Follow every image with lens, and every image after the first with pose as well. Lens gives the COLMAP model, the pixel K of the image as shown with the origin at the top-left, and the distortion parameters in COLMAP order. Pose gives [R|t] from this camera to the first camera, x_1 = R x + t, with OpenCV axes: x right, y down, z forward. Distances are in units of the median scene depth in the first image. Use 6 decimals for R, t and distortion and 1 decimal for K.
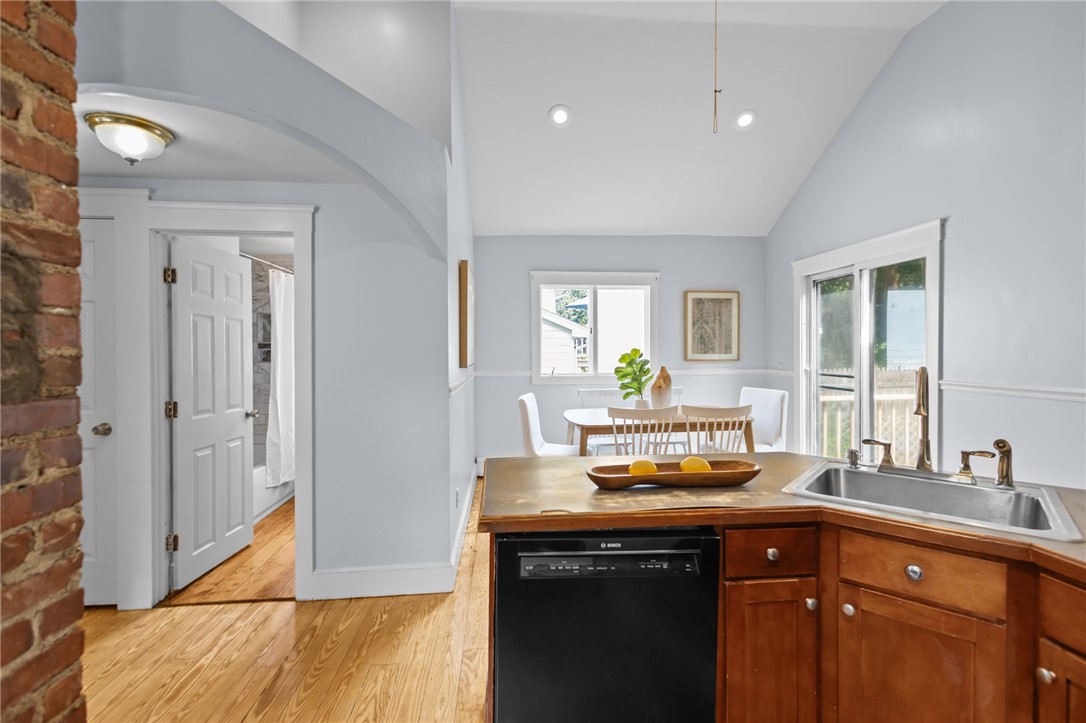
lens RADIAL K [[499.4, 0, 543.0], [0, 499.4, 356.7], [0, 0, 1]] dist [-0.001383, -0.000229]
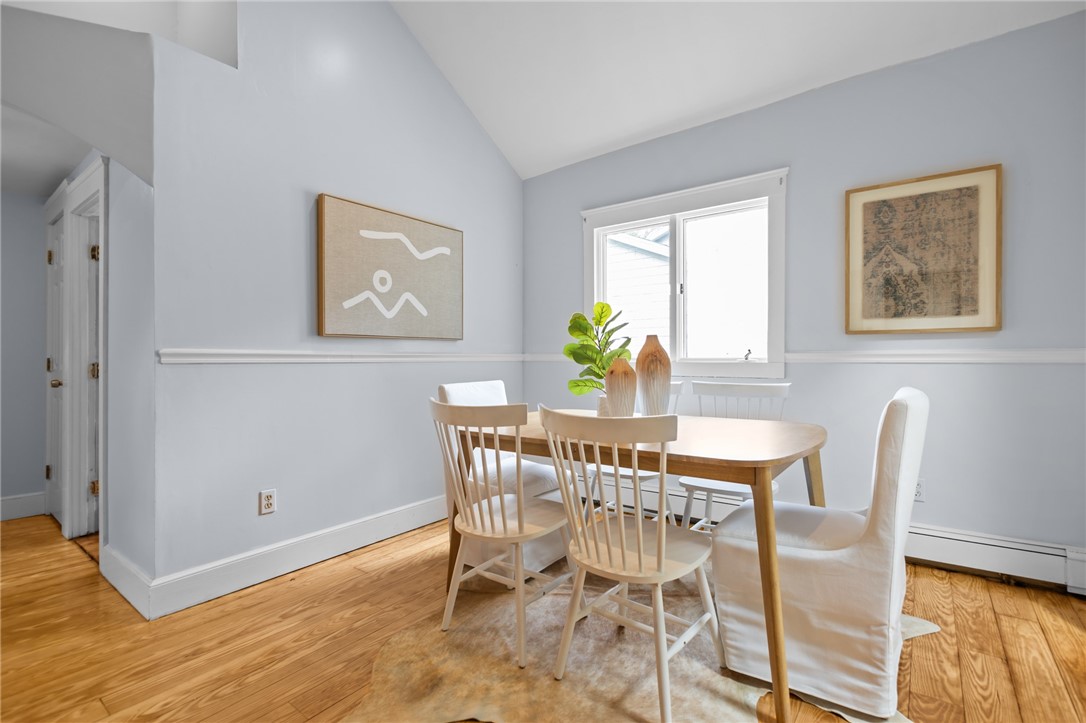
lens RADIAL K [[499.4, 0, 543.3], [0, 499.4, 360.4], [0, 0, 1]] dist [-0.001383, -0.000229]
pose [[0.738602, 0.005118, -0.674122, 0.395615], [-0.008950, 0.999957, -0.002215, 0.038637], [0.674082, 0.007669, 0.738616, 0.434102]]
